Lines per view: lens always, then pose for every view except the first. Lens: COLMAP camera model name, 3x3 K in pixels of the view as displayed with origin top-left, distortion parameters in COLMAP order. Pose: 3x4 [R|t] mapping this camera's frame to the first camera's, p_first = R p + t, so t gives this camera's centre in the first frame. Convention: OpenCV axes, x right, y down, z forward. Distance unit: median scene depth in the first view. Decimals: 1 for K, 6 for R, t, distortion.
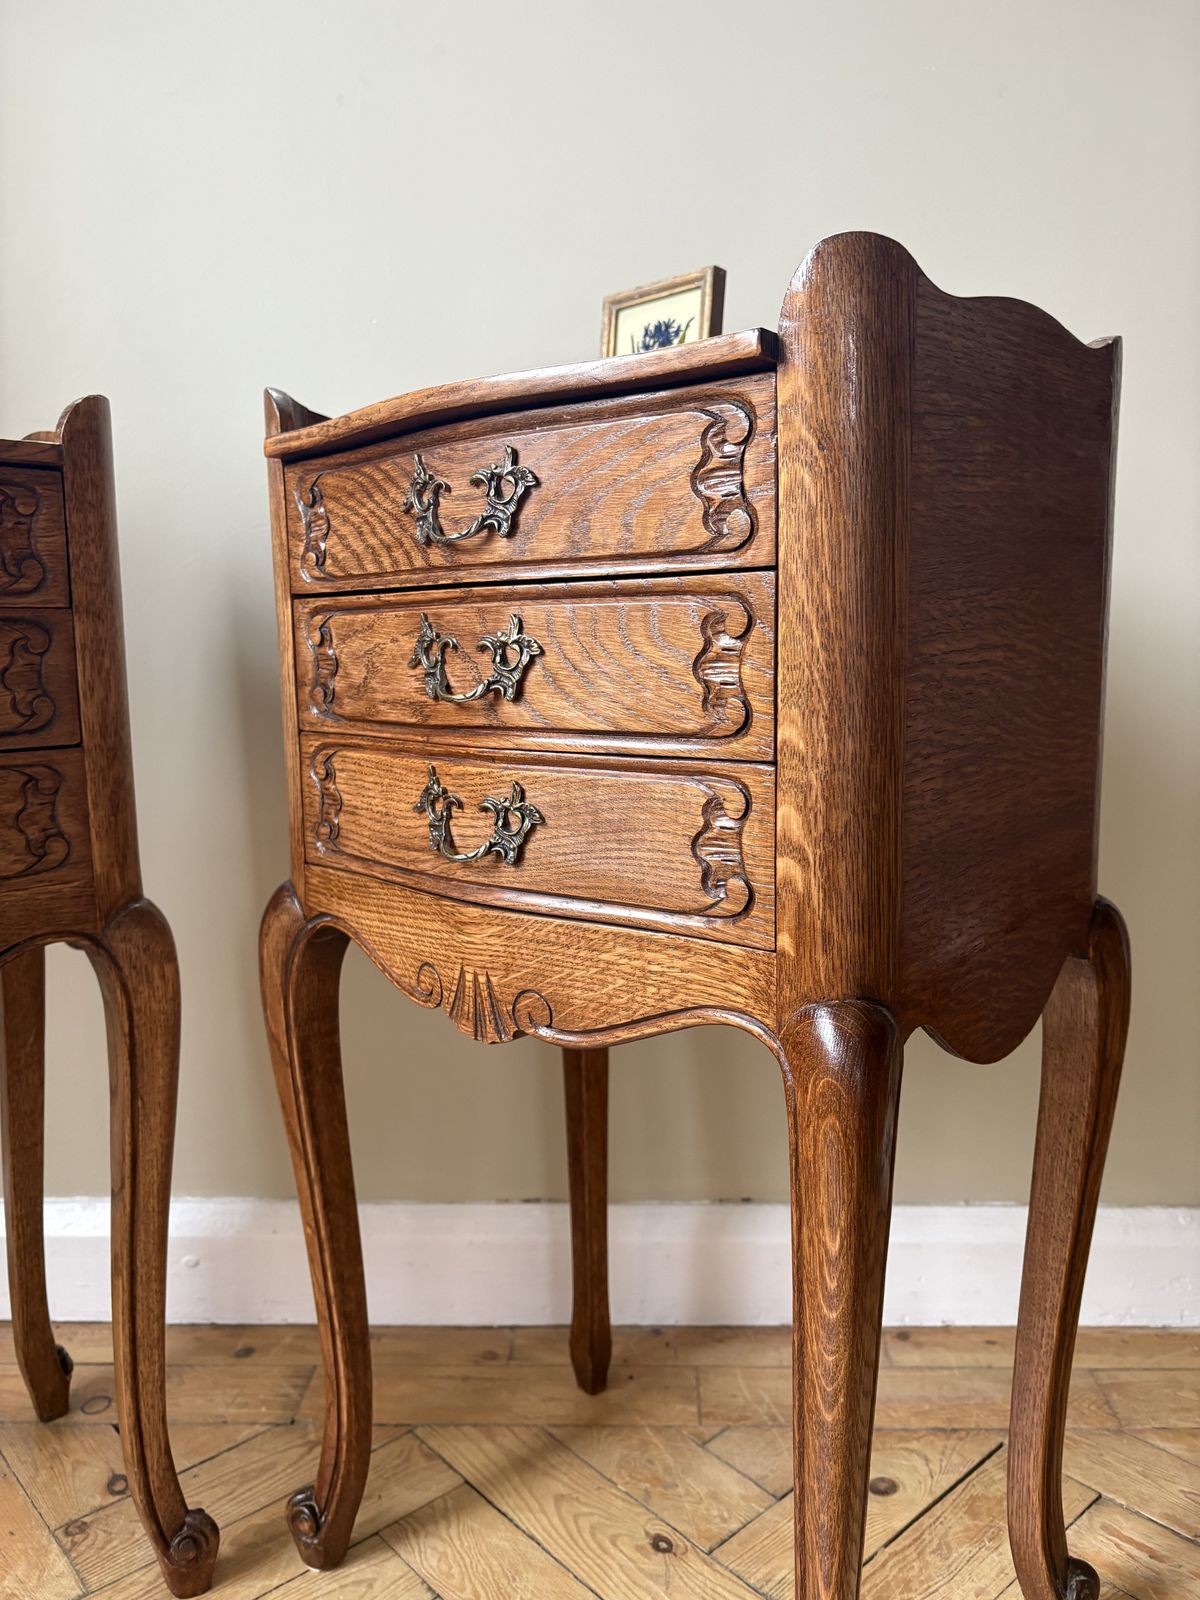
lens RADIAL K [[1222.7, 0, 599.8], [0, 1222.7, 803.2], [0, 0, 1]] dist [0.066020, -0.083944]
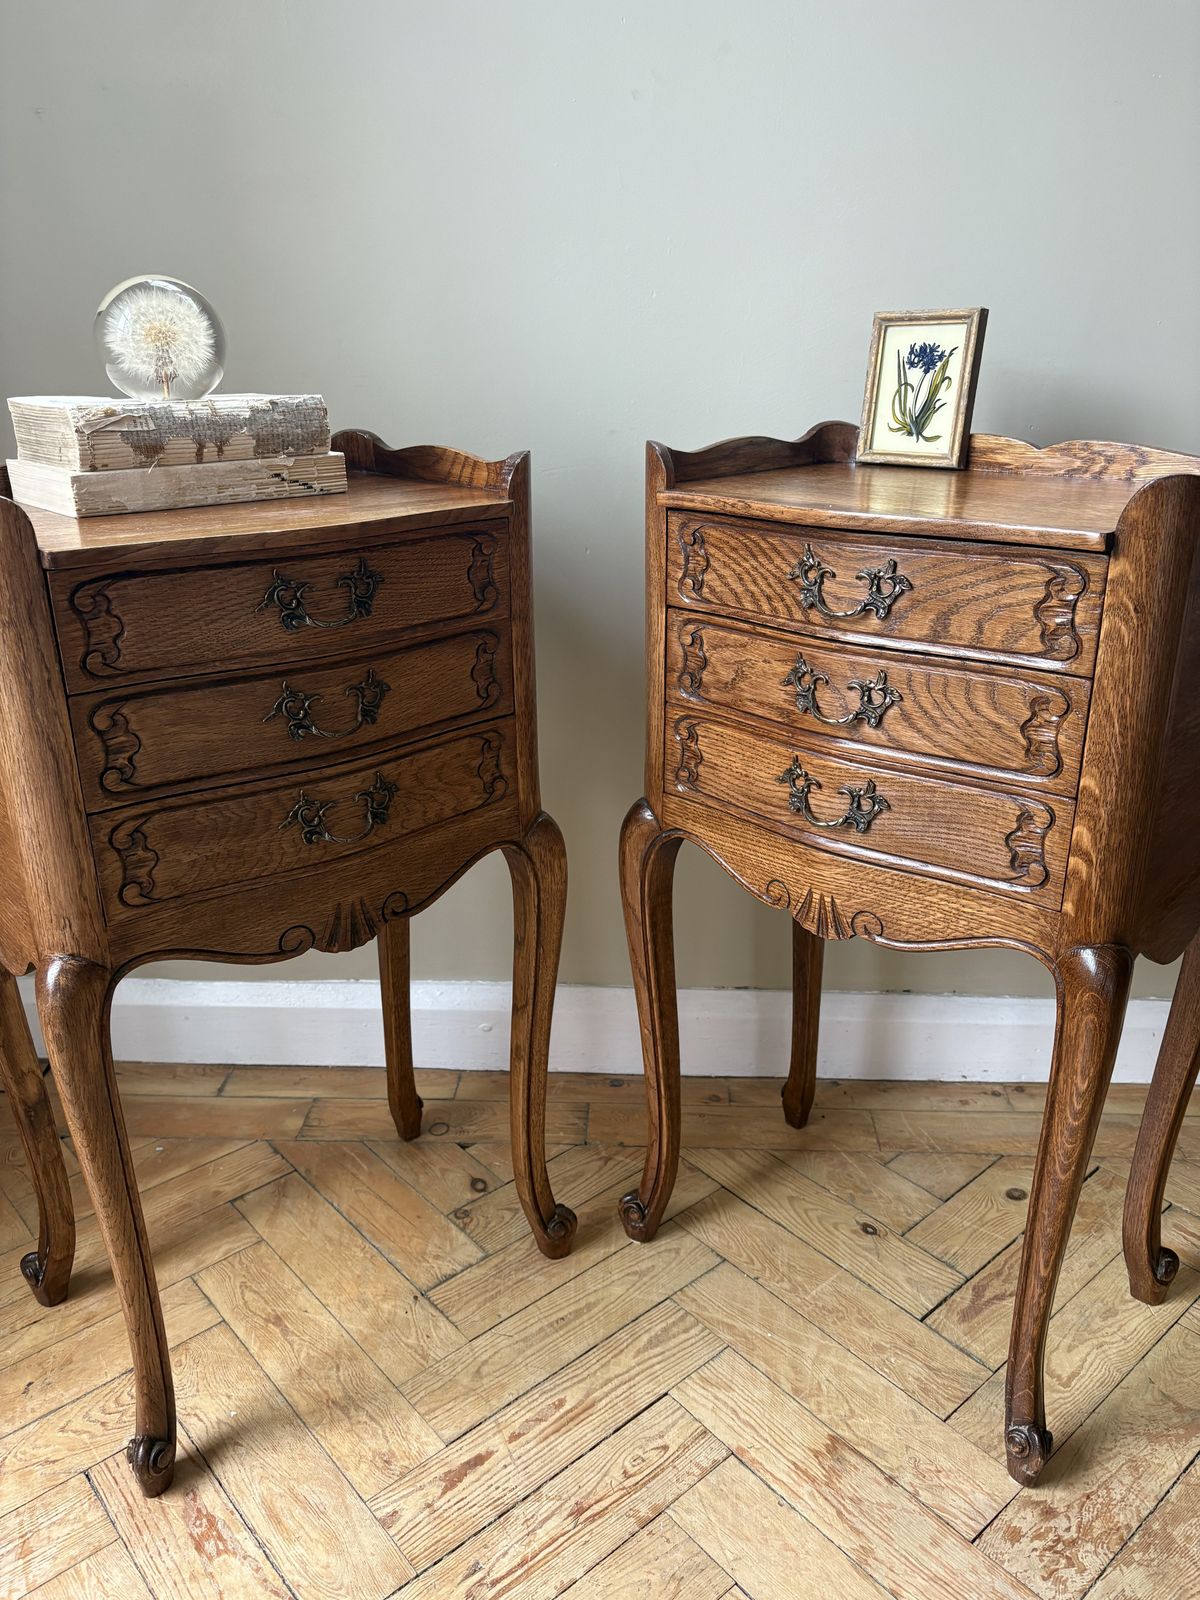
lens RADIAL K [[1222.7, 0, 599.8], [0, 1222.7, 803.2], [0, 0, 1]] dist [0.066020, -0.083944]
pose [[0.999922, 0.011761, -0.004237, -0.371289], [-0.010483, 0.973540, 0.228275, -0.309805], [0.006809, -0.228213, 0.973588, -0.428145]]
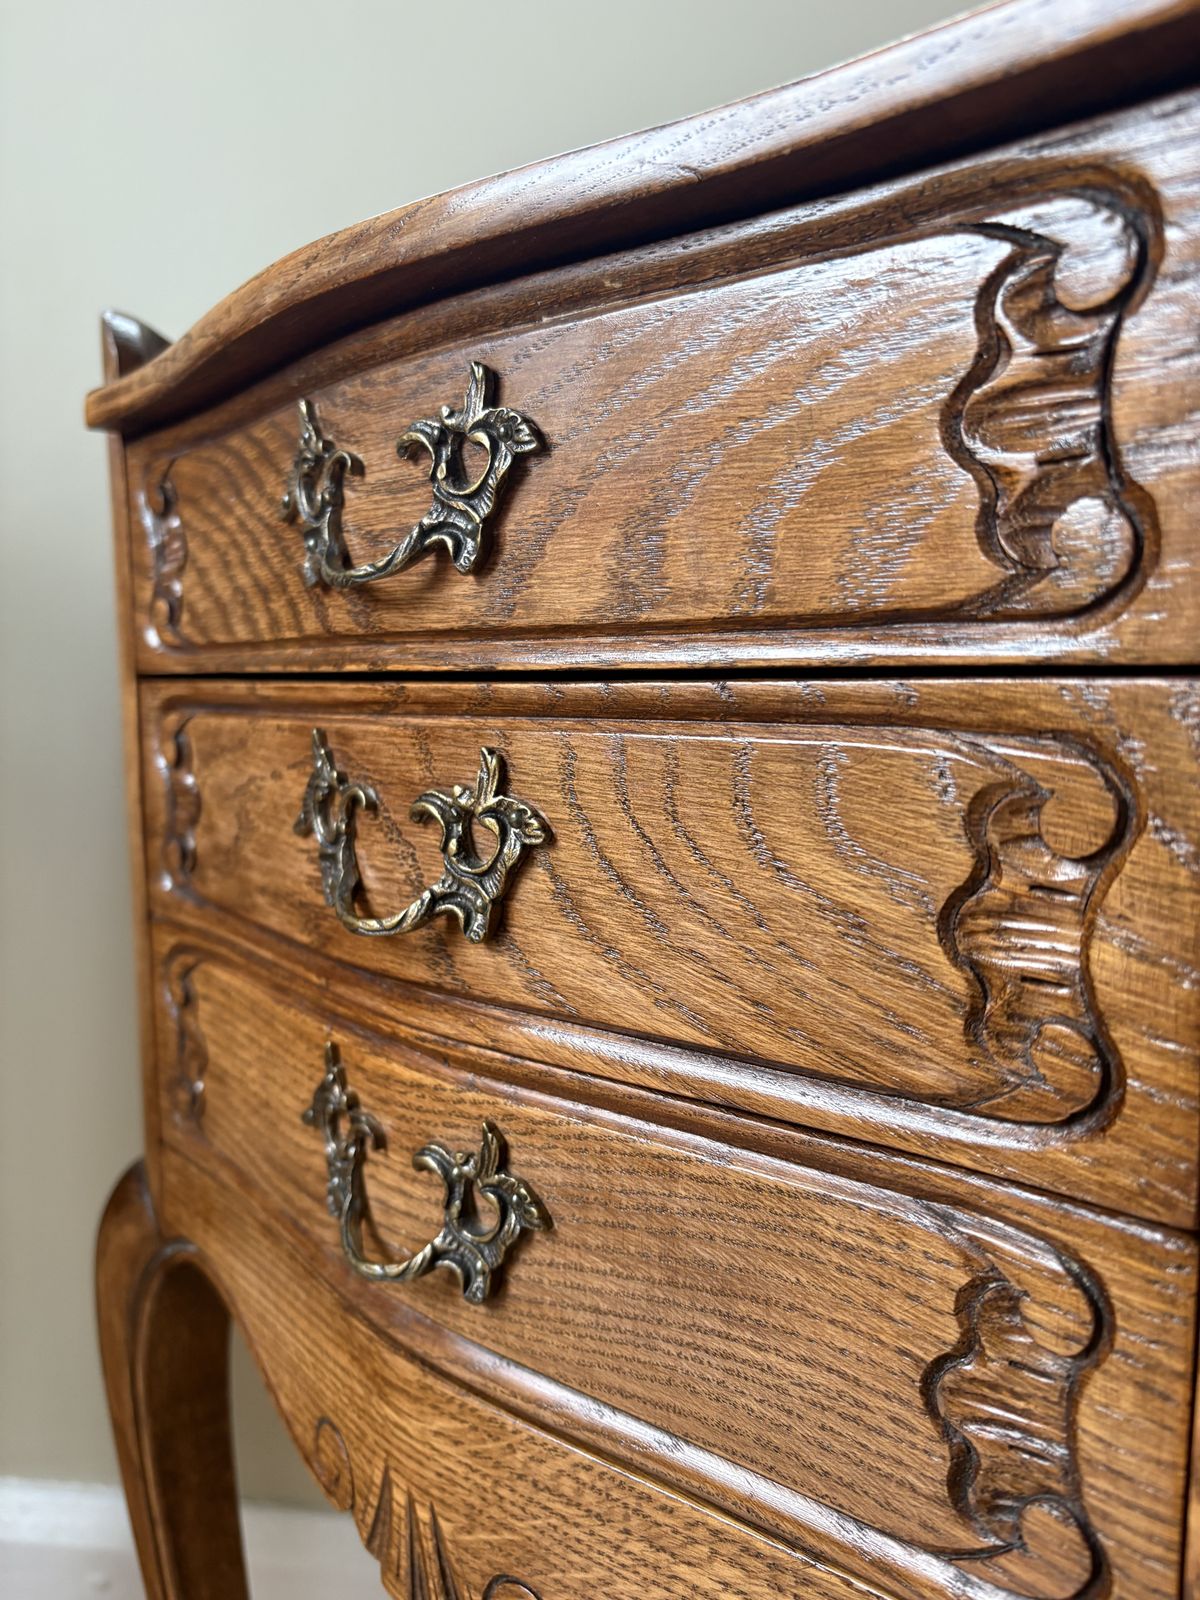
lens RADIAL K [[1249.2, 0, 597.0], [0, 1249.2, 793.1], [0, 0, 1]] dist [0.011045, -0.031489]
pose [[0.997537, 0.013764, -0.068779, -0.000945], [-0.016168, 0.999273, -0.034520, -0.116106], [0.068254, 0.035547, 0.997035, 0.526285]]
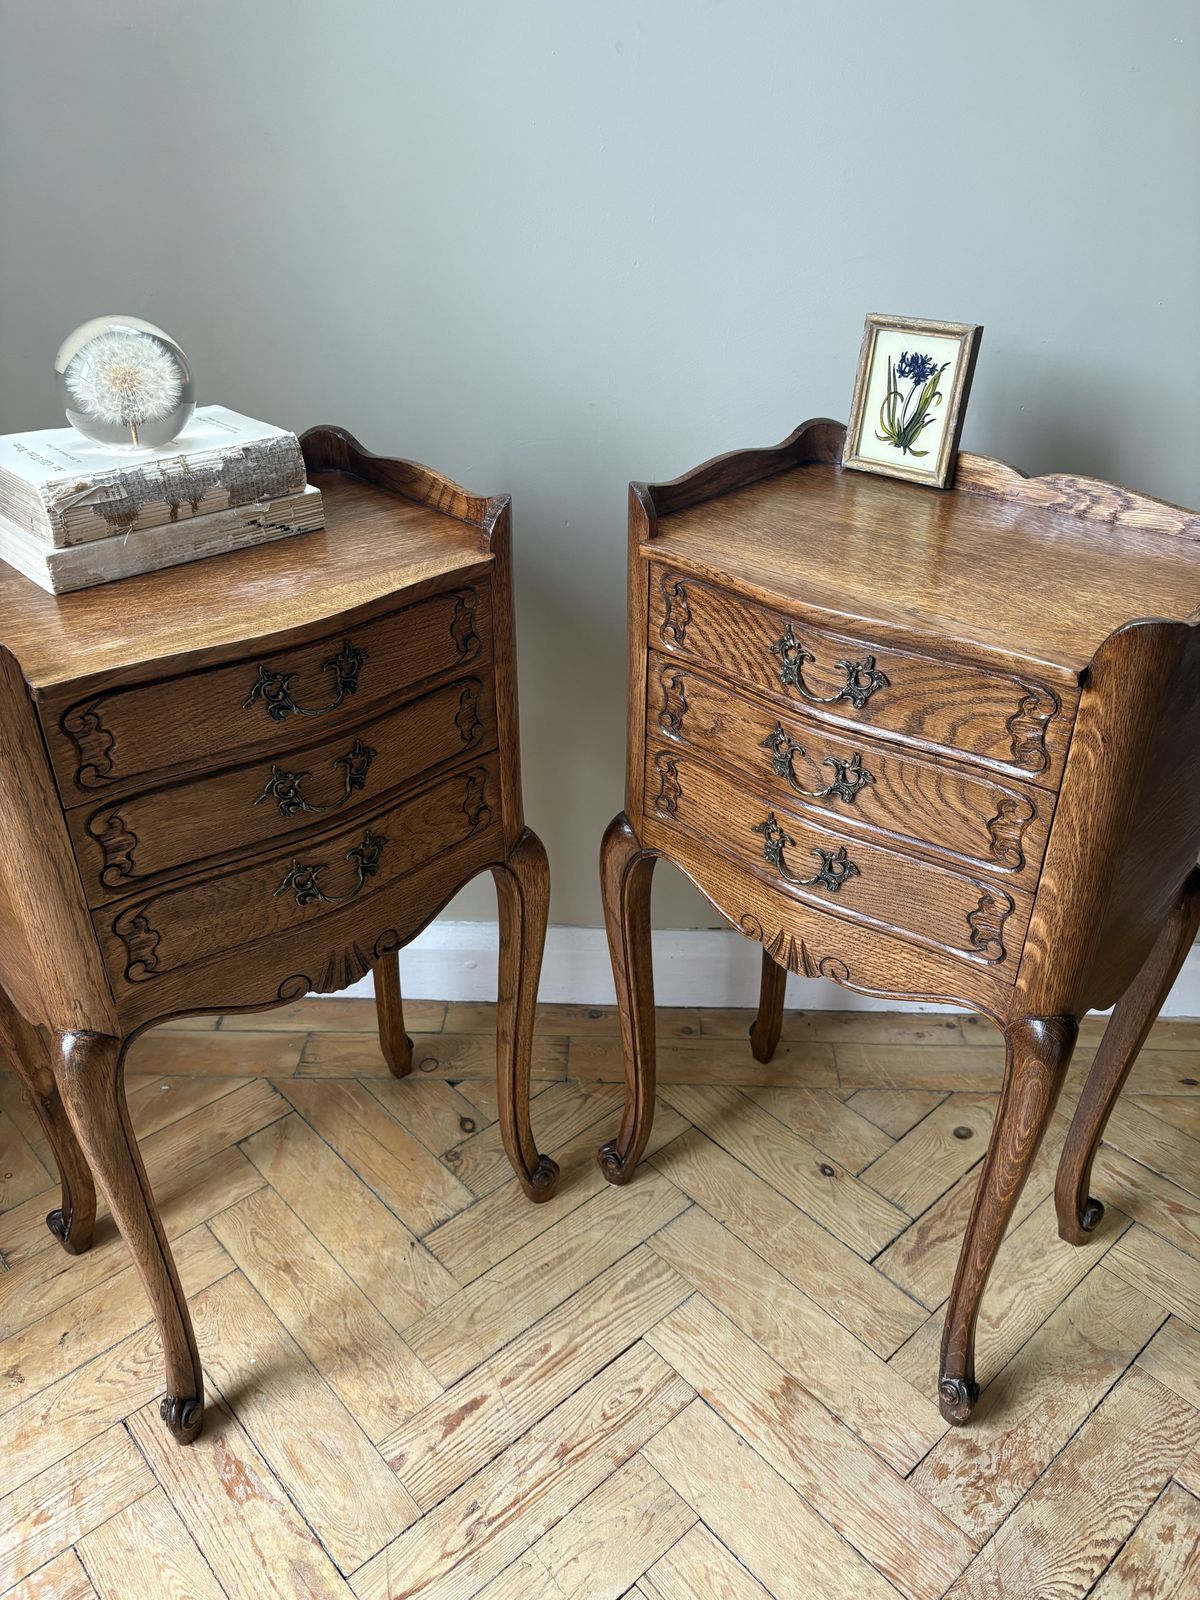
lens RADIAL K [[1227.6, 0, 601.3], [0, 1227.6, 803.0], [0, 0, 1]] dist [0.050659, -0.060138]
pose [[0.999731, 0.010859, 0.020475, -0.386189], [-0.018166, 0.915741, 0.401359, -0.652970], [-0.014391, -0.401623, 0.915692, -0.369806]]
